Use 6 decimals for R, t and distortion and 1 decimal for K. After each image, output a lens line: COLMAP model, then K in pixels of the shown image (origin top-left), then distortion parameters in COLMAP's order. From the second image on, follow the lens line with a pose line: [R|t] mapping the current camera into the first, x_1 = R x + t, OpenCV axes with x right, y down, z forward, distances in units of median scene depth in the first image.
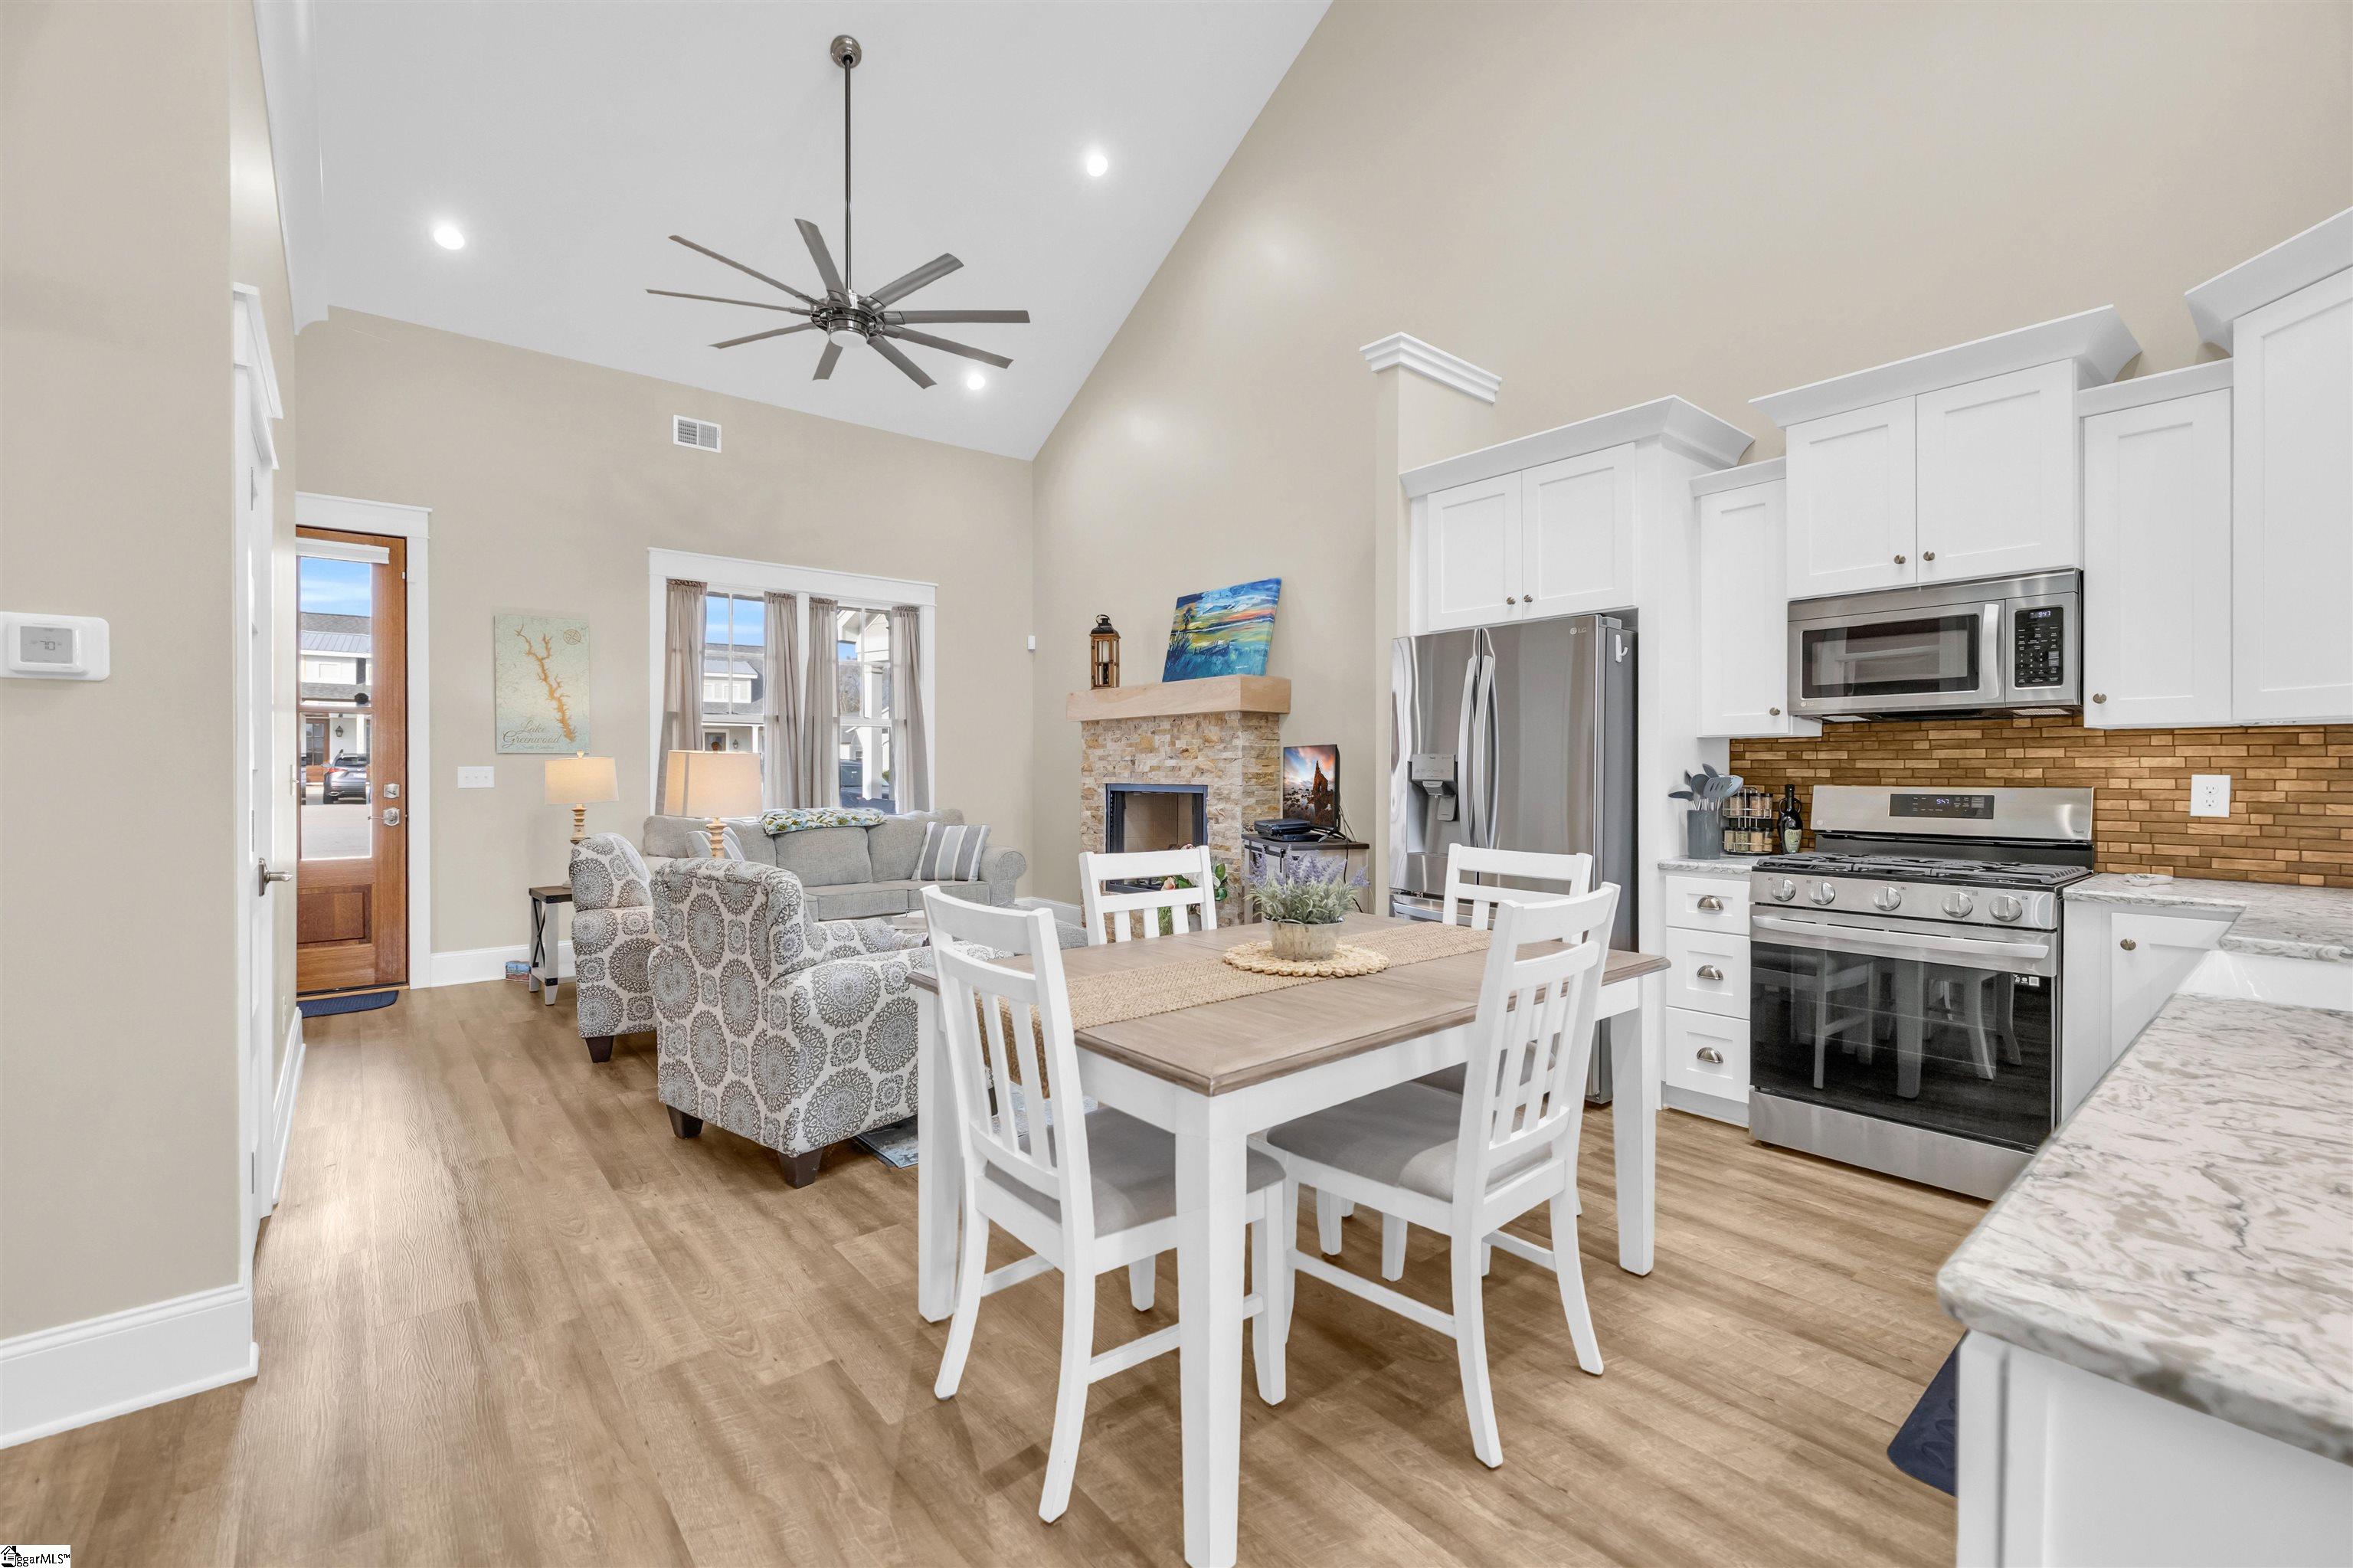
lens RADIAL K [[986.0, 0, 1191.1], [0, 986.0, 773.8], [0, 0, 1]] dist [0.000452, 0.000084]
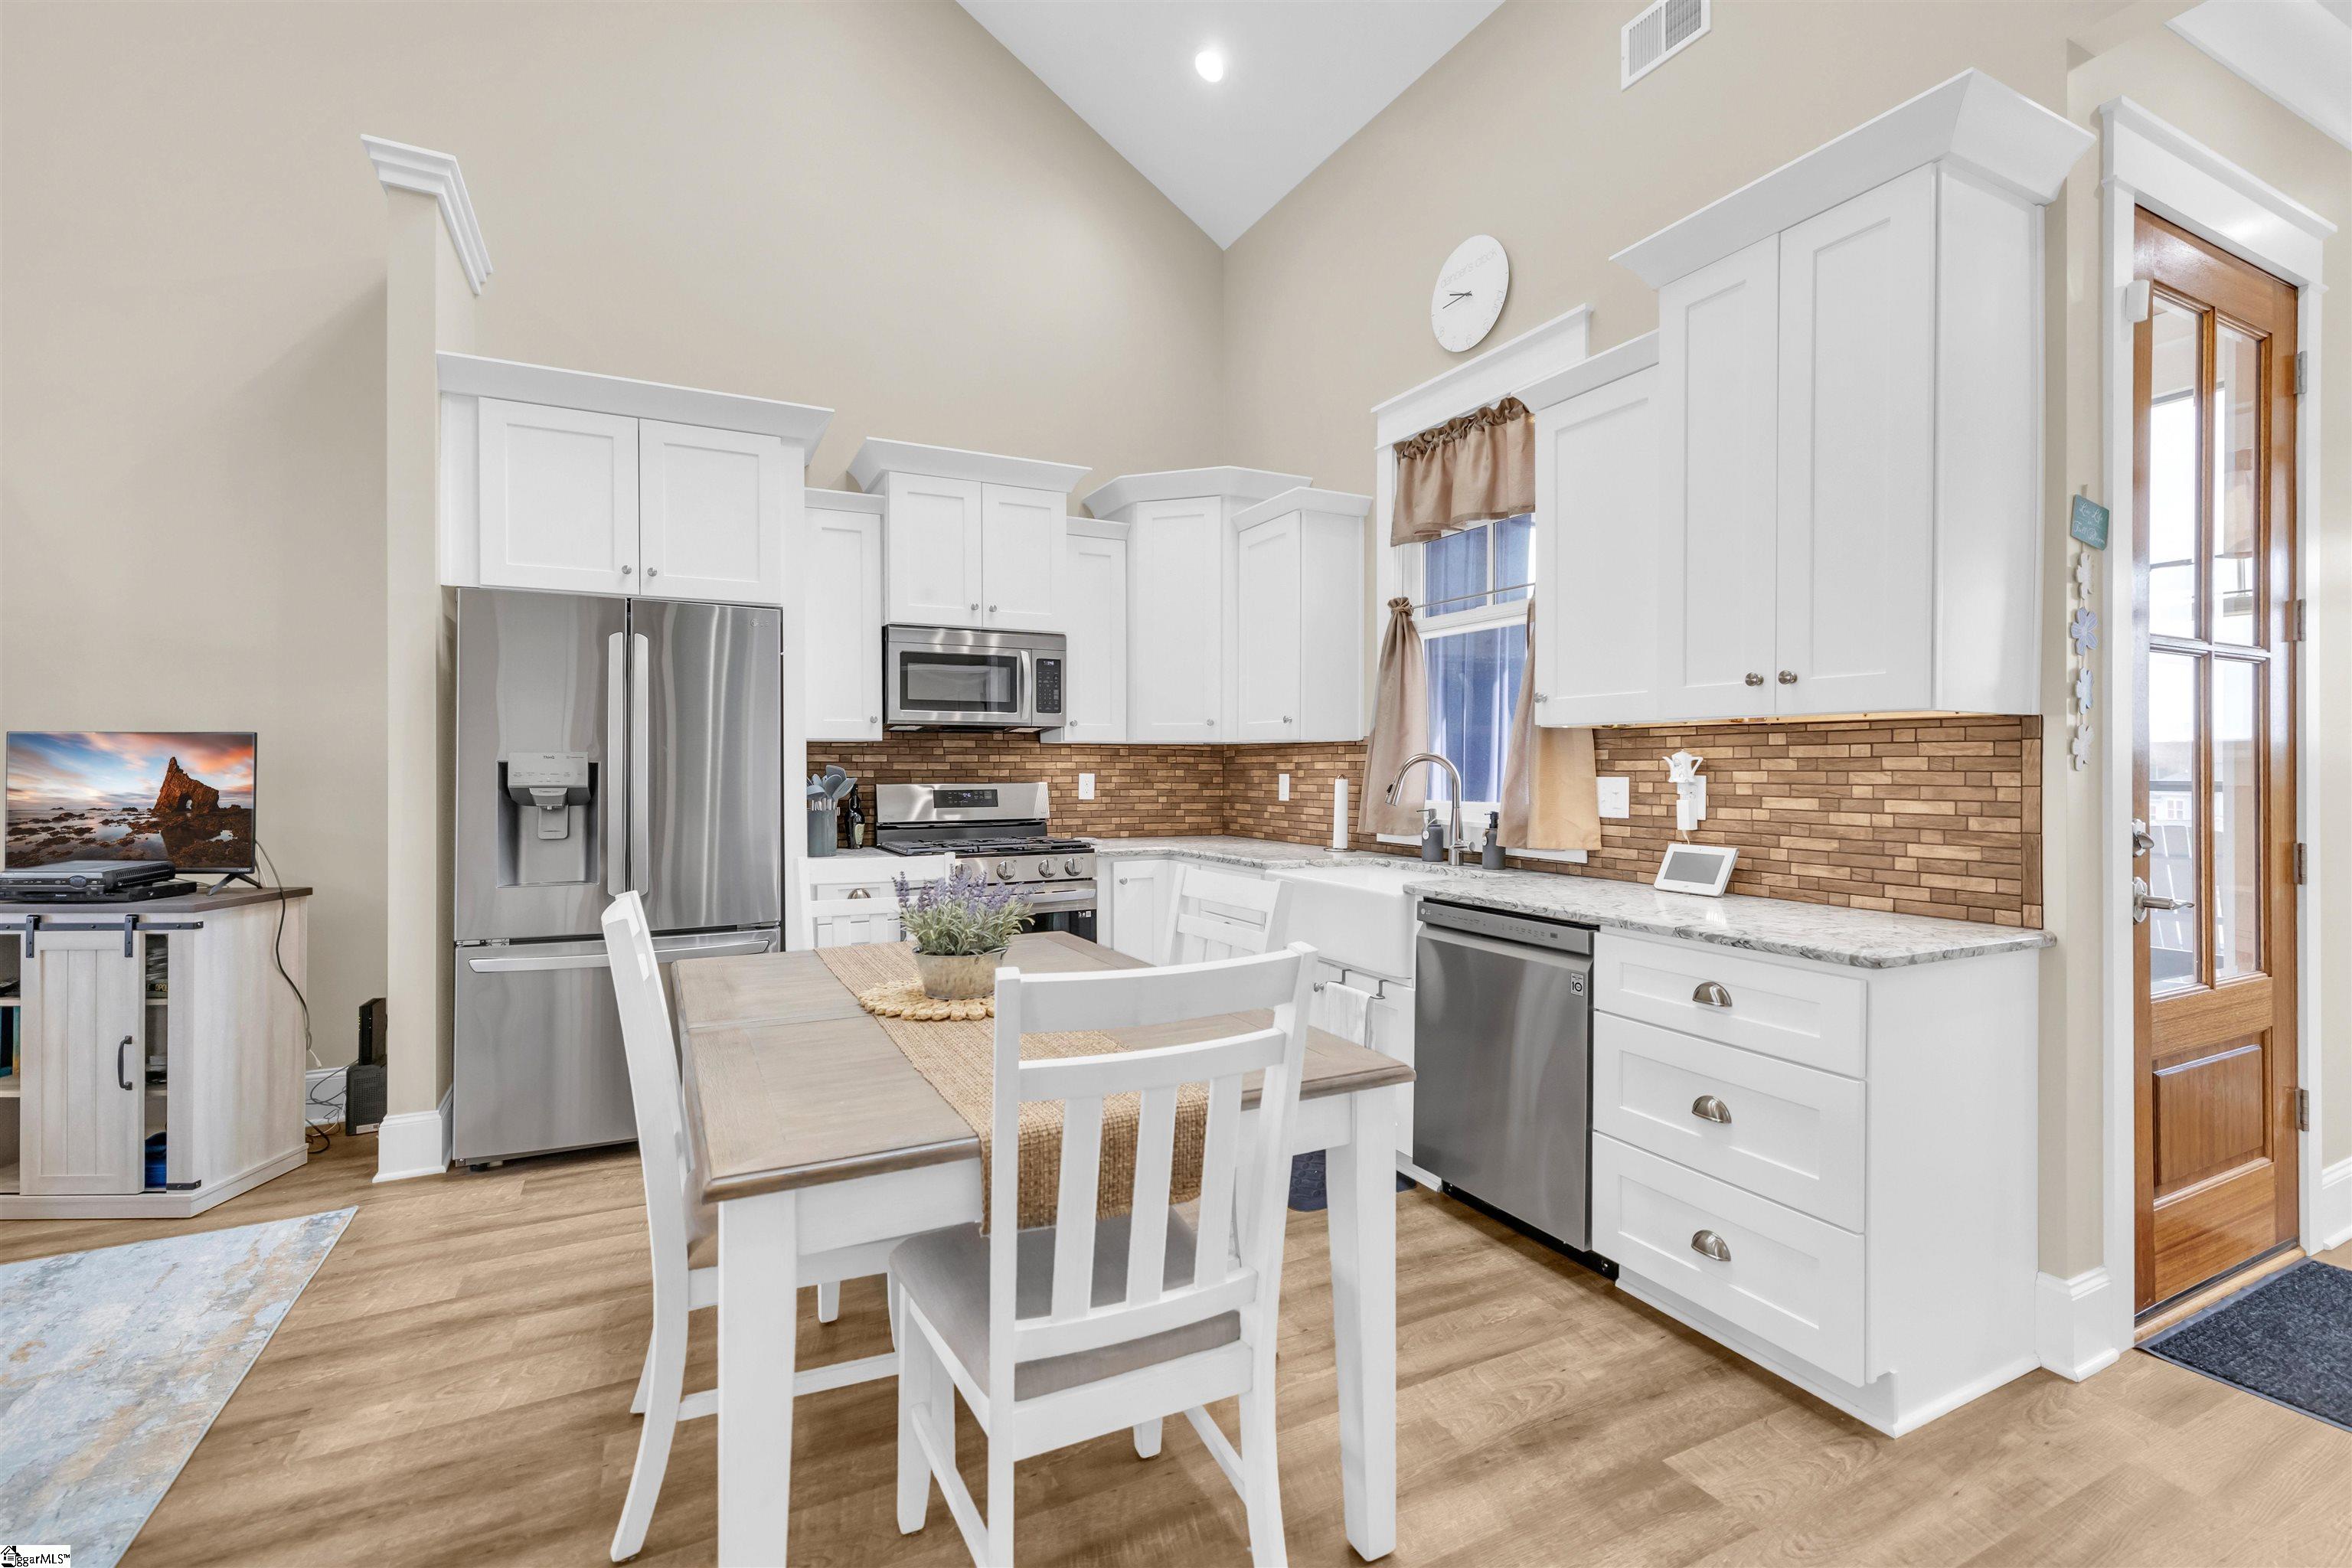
lens RADIAL K [[1019.6, 0, 1164.8], [0, 1019.6, 767.6], [0, 0, 1]] dist [0.003327, 0.000132]
pose [[0.242934, -0.000669, 0.970043, -0.496862], [0.005891, 0.999982, -0.000785, -0.005576], [-0.970025, 0.005906, 0.242934, 0.430138]]
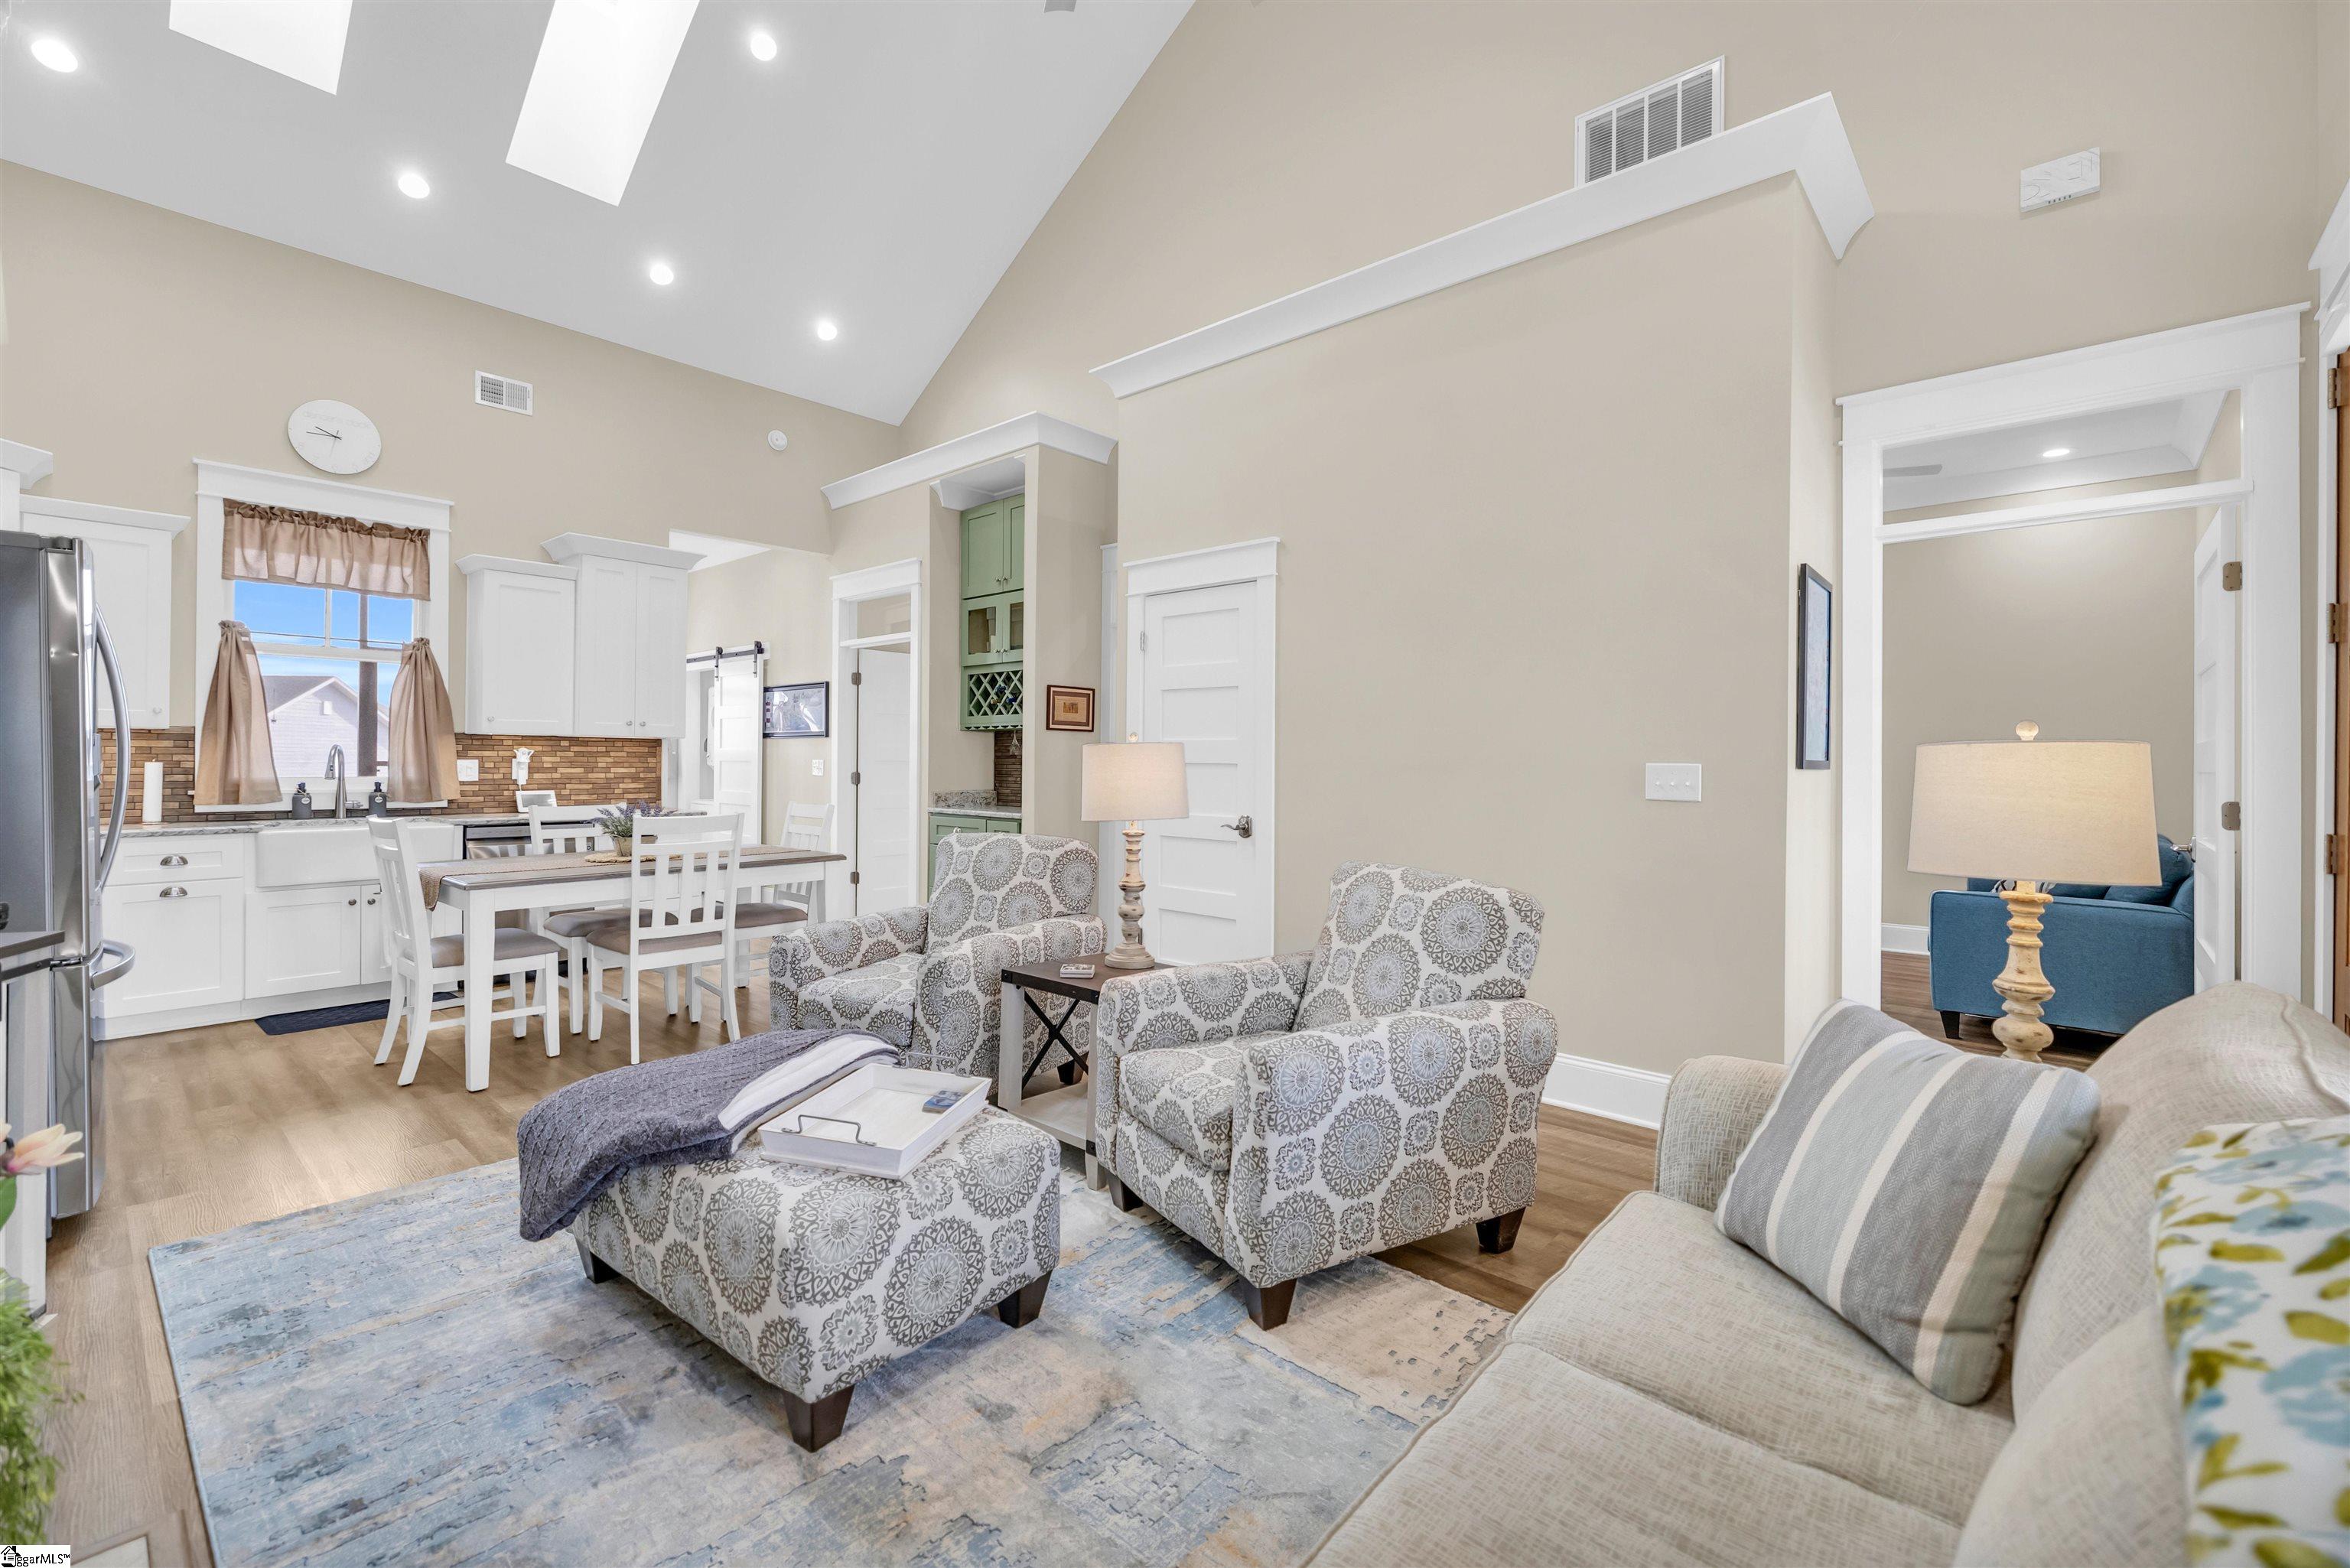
lens RADIAL K [[1092.5, 0, 1166.6], [0, 1092.5, 771.1], [0, 0, 1]] dist [0.000598, 0.000070]
pose [[-0.993738, -0.007058, -0.111516, -0.484976], [-0.008873, 0.999836, 0.015788, -0.016629], [0.111386, 0.016678, -0.993637, 2.356935]]
